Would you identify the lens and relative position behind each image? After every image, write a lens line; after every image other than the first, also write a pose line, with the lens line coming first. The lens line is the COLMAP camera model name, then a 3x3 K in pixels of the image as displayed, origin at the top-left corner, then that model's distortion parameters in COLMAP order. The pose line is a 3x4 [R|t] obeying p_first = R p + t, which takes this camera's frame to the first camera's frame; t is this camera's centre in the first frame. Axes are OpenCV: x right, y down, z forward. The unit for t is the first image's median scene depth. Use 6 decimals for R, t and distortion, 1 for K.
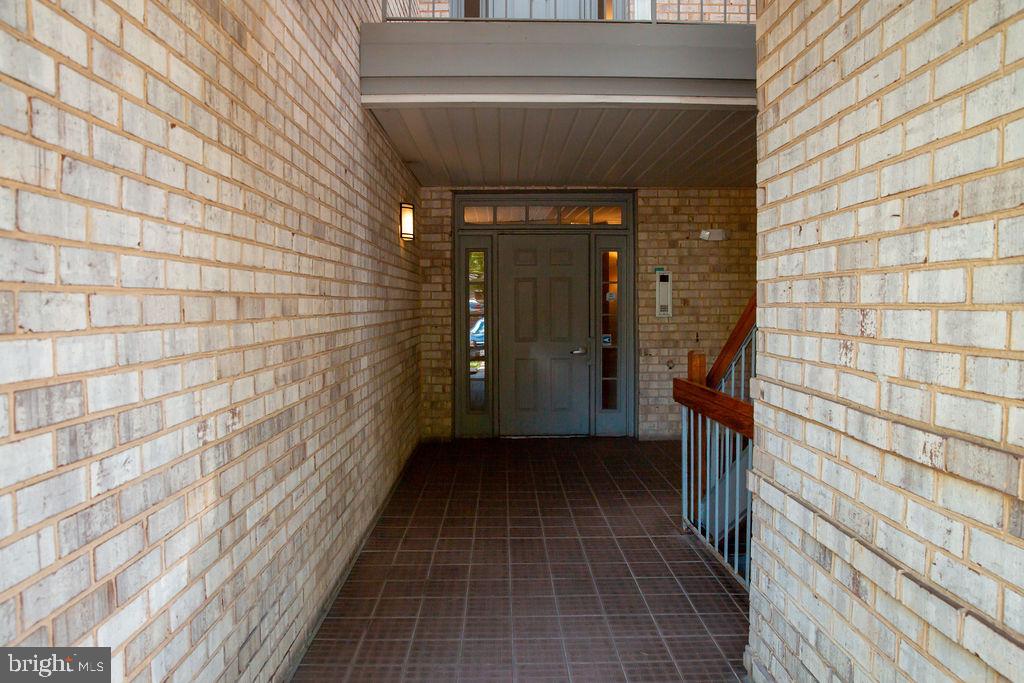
lens RADIAL K [[707.1, 0, 512.0], [0, 707.1, 341.5], [0, 0, 1]] dist [-0.109610, 0.090538]
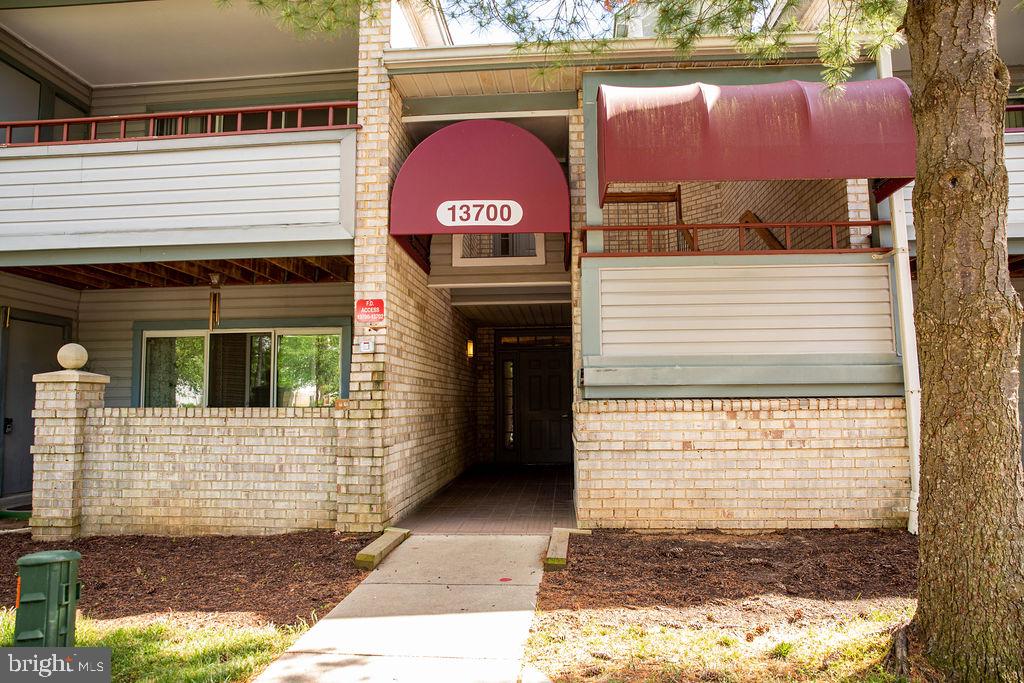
lens RADIAL K [[707.1, 0, 512.0], [0, 707.1, 341.5], [0, 0, 1]] dist [-0.109610, 0.090538]
pose [[0.995625, -0.014104, -0.092370, 0.177538], [0.000896, 0.989939, -0.141495, 0.110650], [0.093436, 0.140794, 0.985620, -1.114655]]
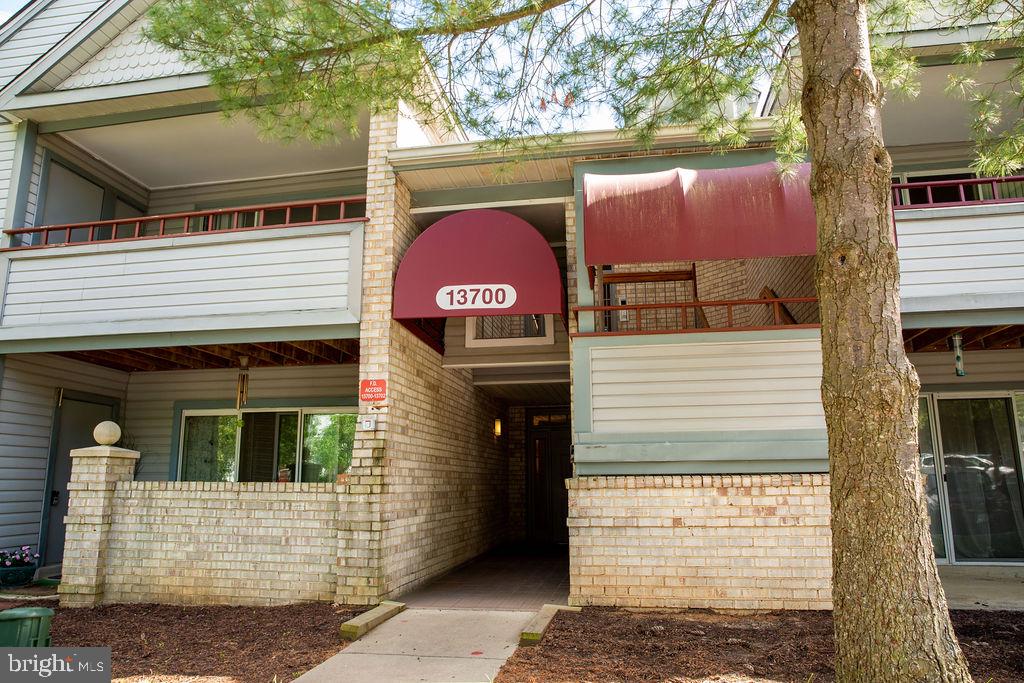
lens RADIAL K [[707.1, 0, 512.0], [0, 707.1, 341.5], [0, 0, 1]] dist [-0.109610, 0.090538]
pose [[0.981958, -0.039955, -0.184830, 0.314231], [-0.007818, 0.968009, -0.250792, 0.119639], [0.188938, 0.247712, 0.950232, -1.141956]]
